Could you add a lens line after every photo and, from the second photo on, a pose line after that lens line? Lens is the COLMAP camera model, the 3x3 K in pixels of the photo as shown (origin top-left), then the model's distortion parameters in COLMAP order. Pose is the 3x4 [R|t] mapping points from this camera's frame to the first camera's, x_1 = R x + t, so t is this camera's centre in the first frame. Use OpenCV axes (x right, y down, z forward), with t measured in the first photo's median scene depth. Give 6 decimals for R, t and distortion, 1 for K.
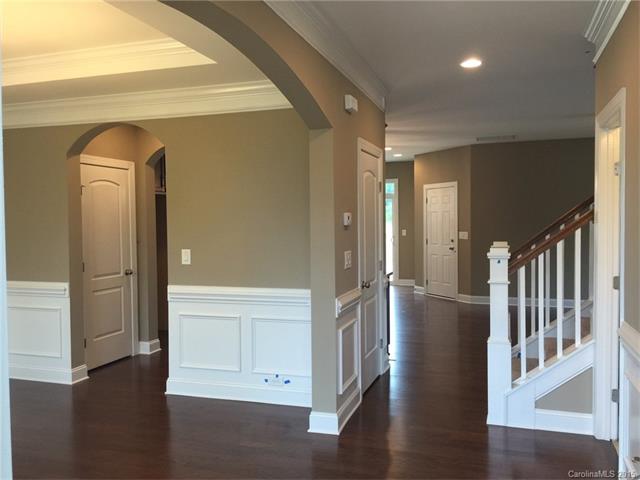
lens RADIAL K [[550.4, 0, 320.6], [0, 550.4, 239.3], [0, 0, 1]] dist [0.037773, -0.049587]
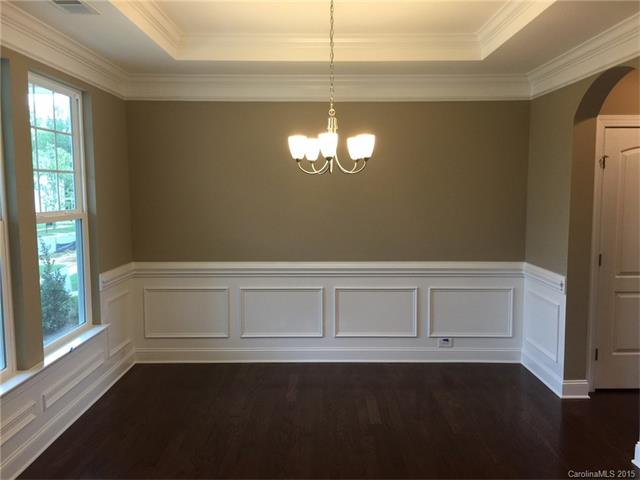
lens RADIAL K [[550.4, 0, 320.0], [0, 550.4, 239.8], [0, 0, 1]] dist [0.037773, -0.049587]
pose [[0.309451, 0.095525, -0.946105, 0.200839], [-0.037521, 0.995393, 0.088229, -0.034130], [0.950175, 0.008196, 0.311610, 0.387495]]
